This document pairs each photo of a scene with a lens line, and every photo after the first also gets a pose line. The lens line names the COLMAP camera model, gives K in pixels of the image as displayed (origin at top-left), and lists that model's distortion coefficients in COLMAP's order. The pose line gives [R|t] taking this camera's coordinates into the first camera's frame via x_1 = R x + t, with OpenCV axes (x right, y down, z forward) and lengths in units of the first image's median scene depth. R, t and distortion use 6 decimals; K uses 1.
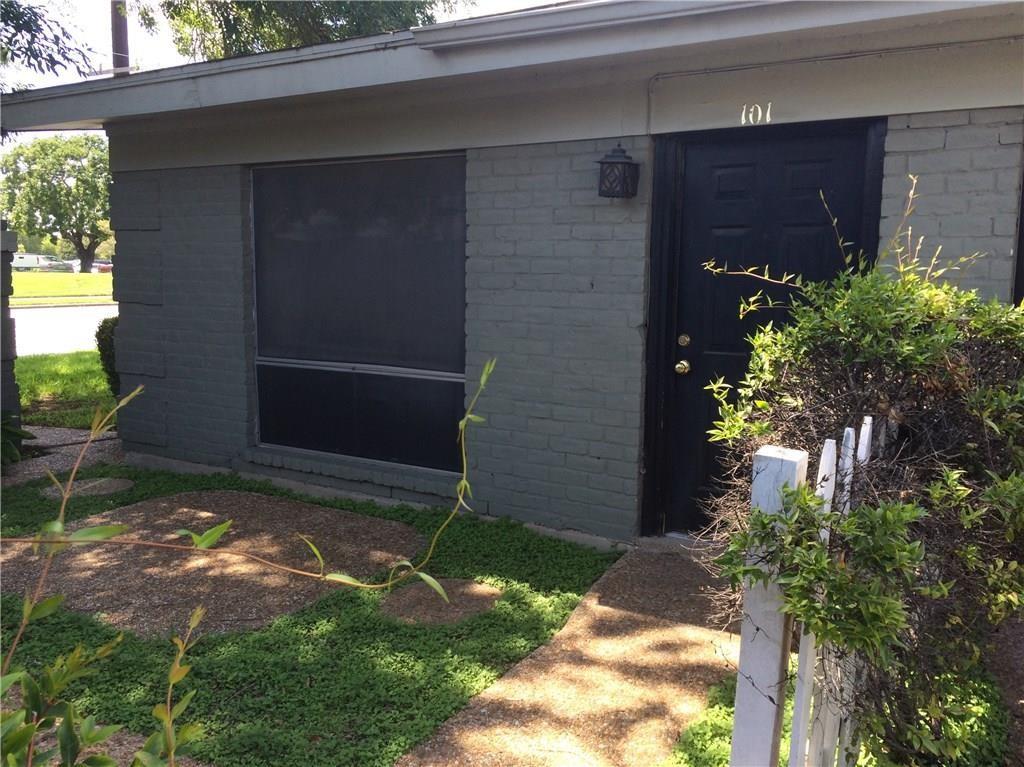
lens RADIAL K [[873.9, 0, 514.0], [0, 873.9, 390.9], [0, 0, 1]] dist [0.078951, -0.032528]
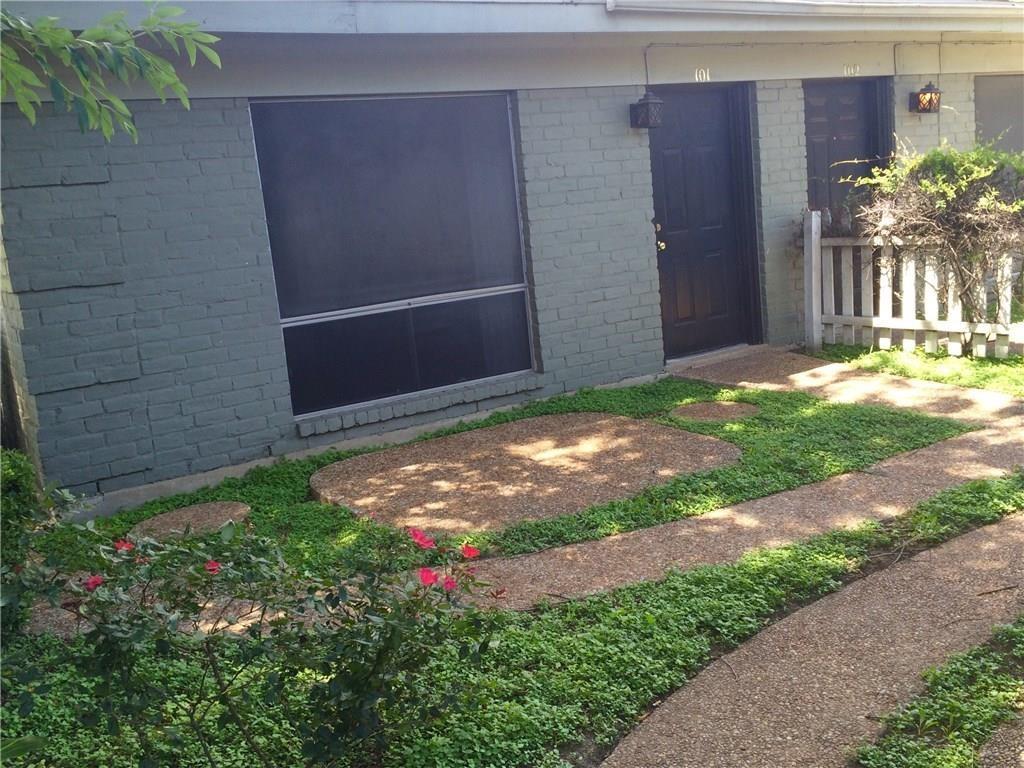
lens RADIAL K [[873.9, 0, 517.6], [0, 873.9, 377.3], [0, 0, 1]] dist [0.078951, -0.032528]
pose [[0.493323, -0.216793, 0.842398, -1.192495], [0.230641, 0.966381, 0.113633, -0.036278], [-0.838712, 0.138233, 0.526739, 0.444911]]
